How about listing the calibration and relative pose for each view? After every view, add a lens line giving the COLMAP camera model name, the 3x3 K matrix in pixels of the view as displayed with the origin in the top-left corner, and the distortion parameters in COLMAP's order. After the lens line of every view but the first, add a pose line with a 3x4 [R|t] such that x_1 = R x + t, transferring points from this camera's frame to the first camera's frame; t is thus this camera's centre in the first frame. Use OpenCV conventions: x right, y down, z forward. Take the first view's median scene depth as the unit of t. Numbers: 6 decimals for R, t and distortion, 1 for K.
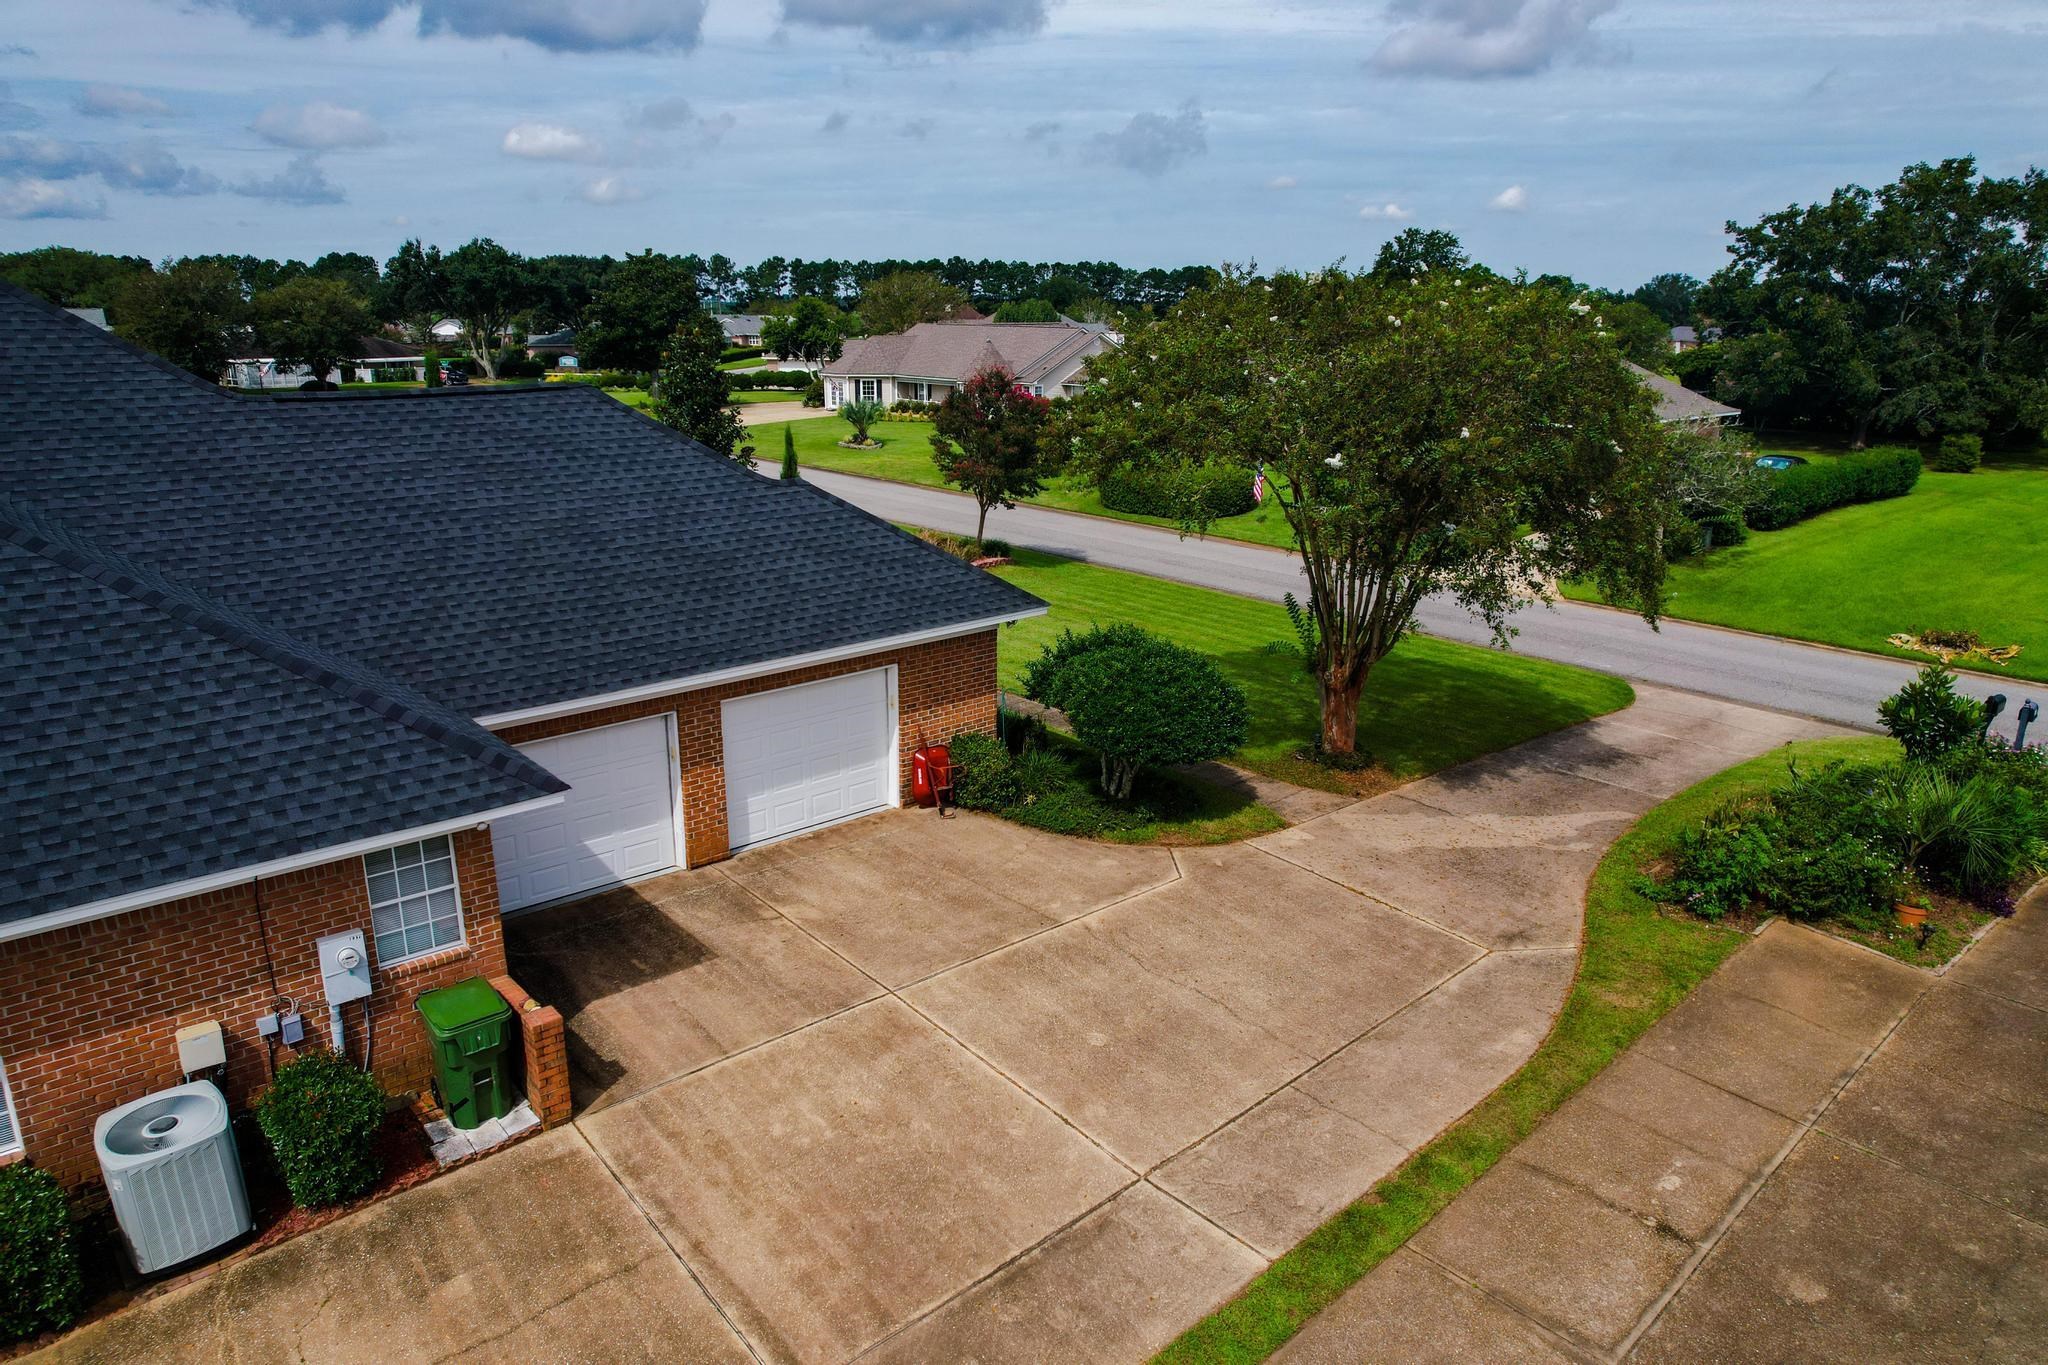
lens RADIAL K [[1293.0, 0, 1024.0], [0, 1293.0, 682.5], [0, 0, 1]] dist [-0.064508, 0.062108]
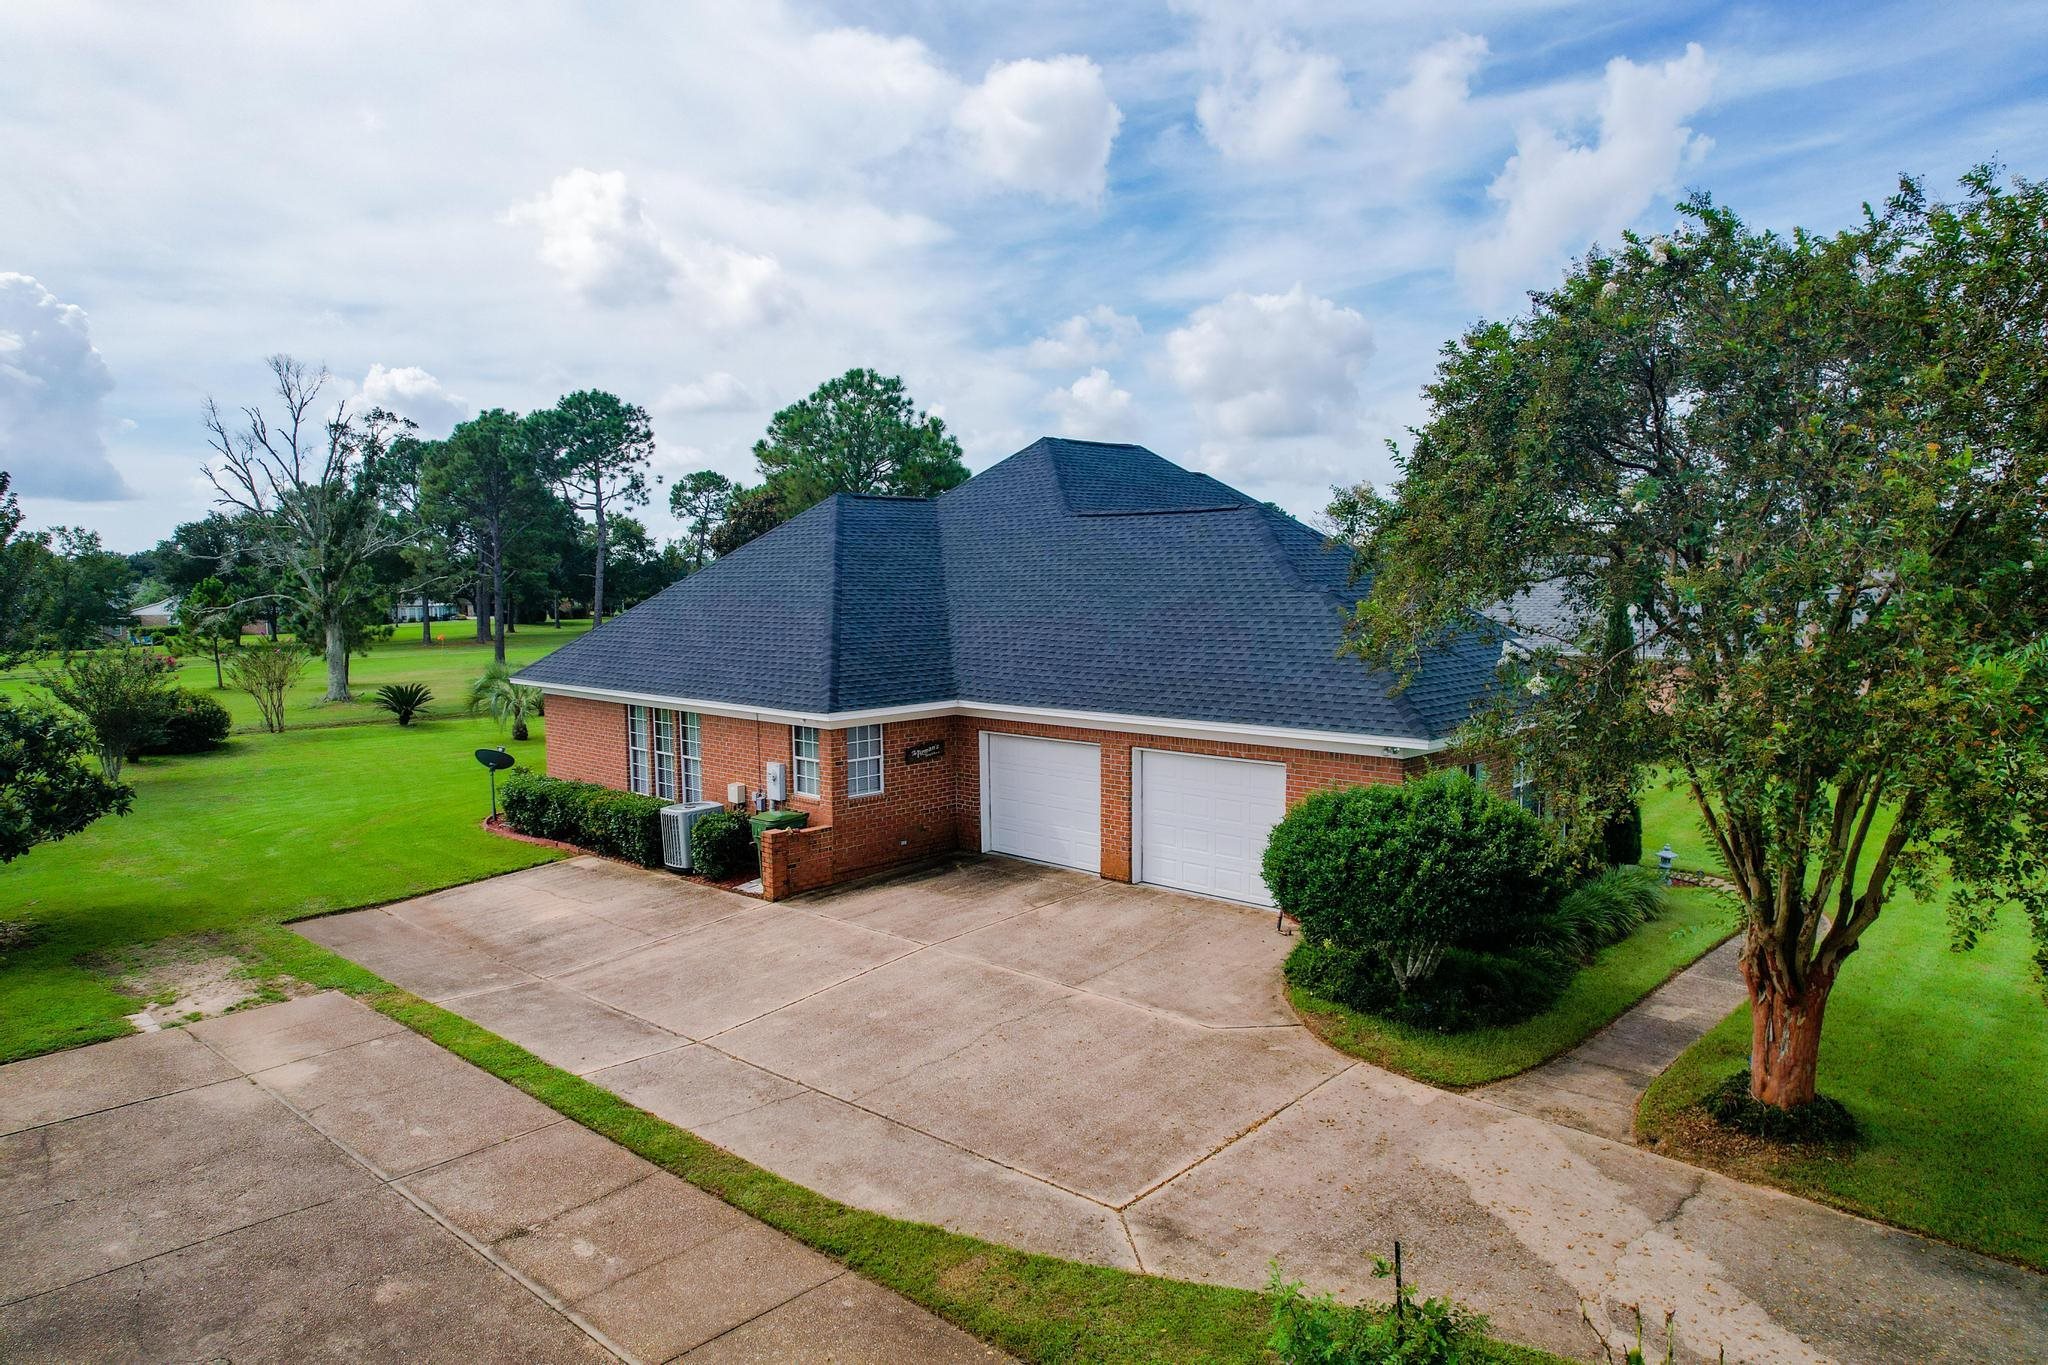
lens RADIAL K [[1293.0, 0, 1024.0], [0, 1293.0, 682.5], [0, 0, 1]] dist [-0.064508, 0.062108]
pose [[0.100249, 0.075985, -0.992057, 1.086009], [-0.272709, 0.960994, 0.046048, -0.082055], [0.956859, 0.265927, 0.117061, 0.852636]]
